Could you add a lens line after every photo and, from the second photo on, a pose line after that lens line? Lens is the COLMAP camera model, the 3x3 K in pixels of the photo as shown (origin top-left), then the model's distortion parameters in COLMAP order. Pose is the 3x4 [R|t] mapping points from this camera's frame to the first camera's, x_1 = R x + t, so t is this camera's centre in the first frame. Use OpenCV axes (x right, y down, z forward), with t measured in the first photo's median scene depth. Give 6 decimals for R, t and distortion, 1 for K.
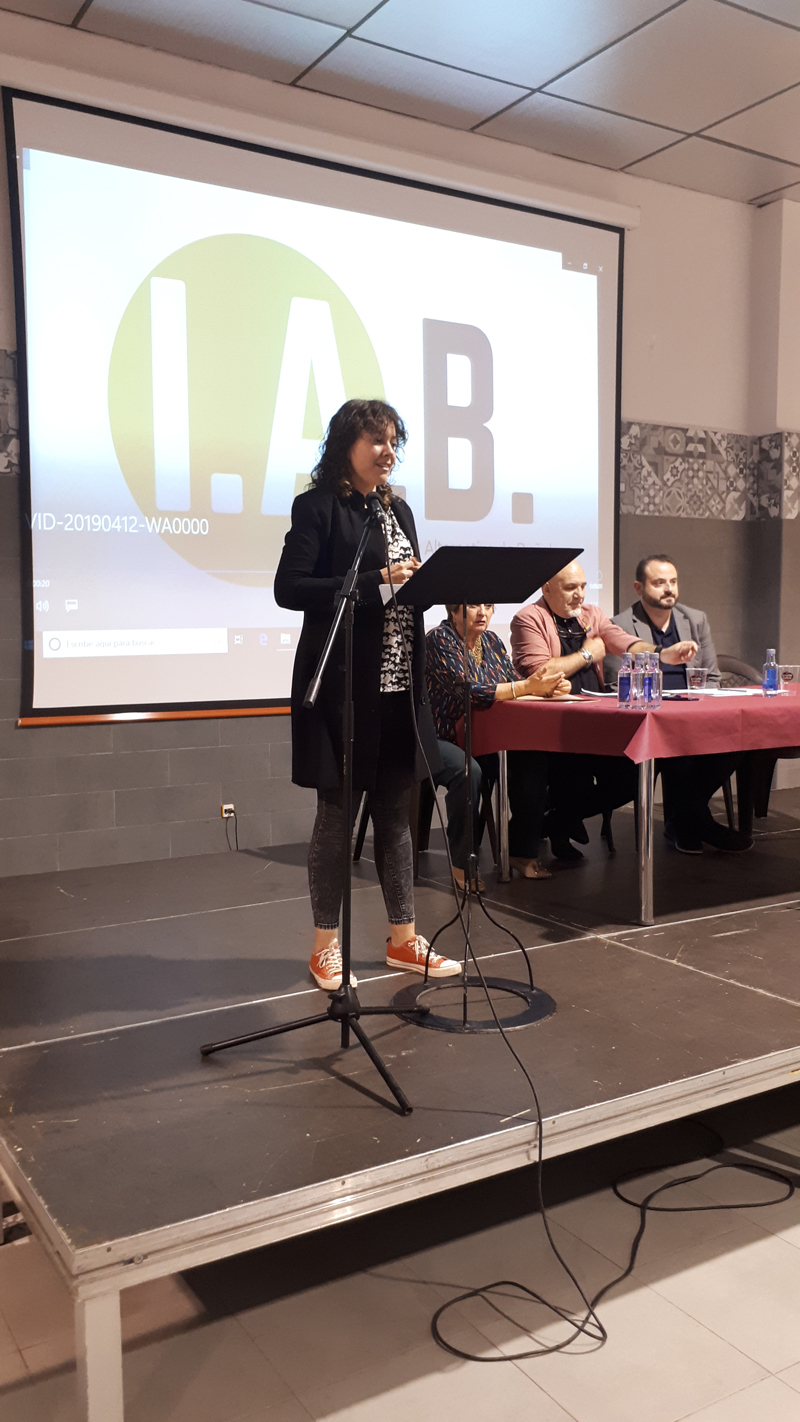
lens RADIAL K [[1143.4, 0, 374.6], [0, 1143.4, 717.2], [0, 0, 1]] dist [0.085368, -0.159973]
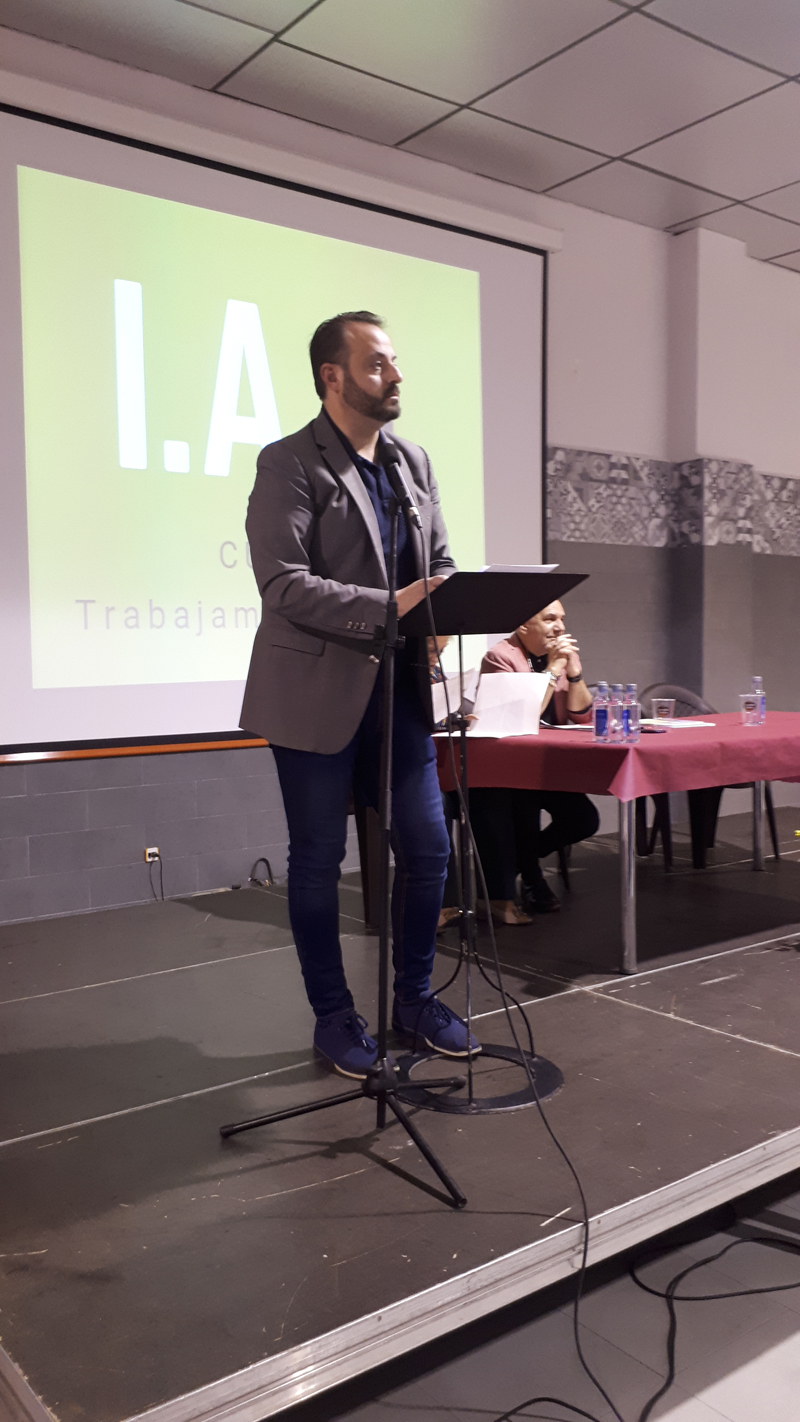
lens RADIAL K [[1143.4, 0, 371.7], [0, 1143.4, 718.6], [0, 0, 1]] dist [0.085368, -0.159973]
pose [[0.995584, -0.013116, 0.092951, -0.029409], [0.015215, 0.999644, -0.021903, -0.004978], [-0.092631, 0.023220, 0.995430, 0.040927]]
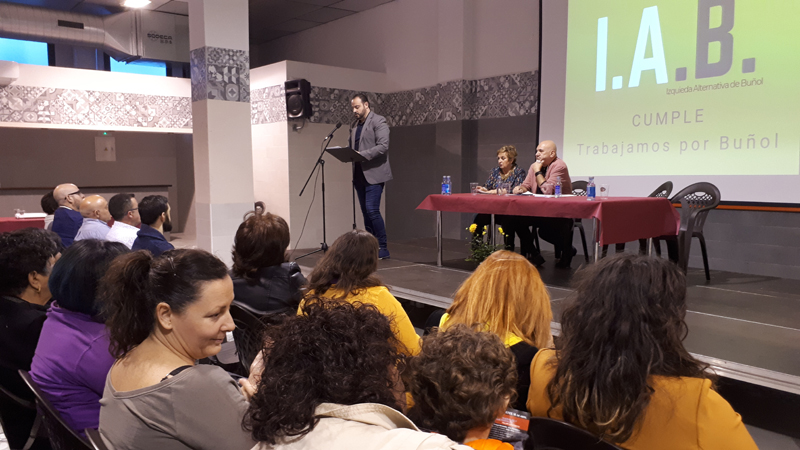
lens RADIAL K [[643.2, 0, 407.5], [0, 643.2, 230.9], [0, 0, 1]] dist [0.085368, -0.159973]
pose [[0.164434, 0.095747, -0.981730, 0.931379], [-0.073423, 0.993705, 0.084617, -0.023797], [0.983652, 0.058167, 0.170428, 0.317368]]
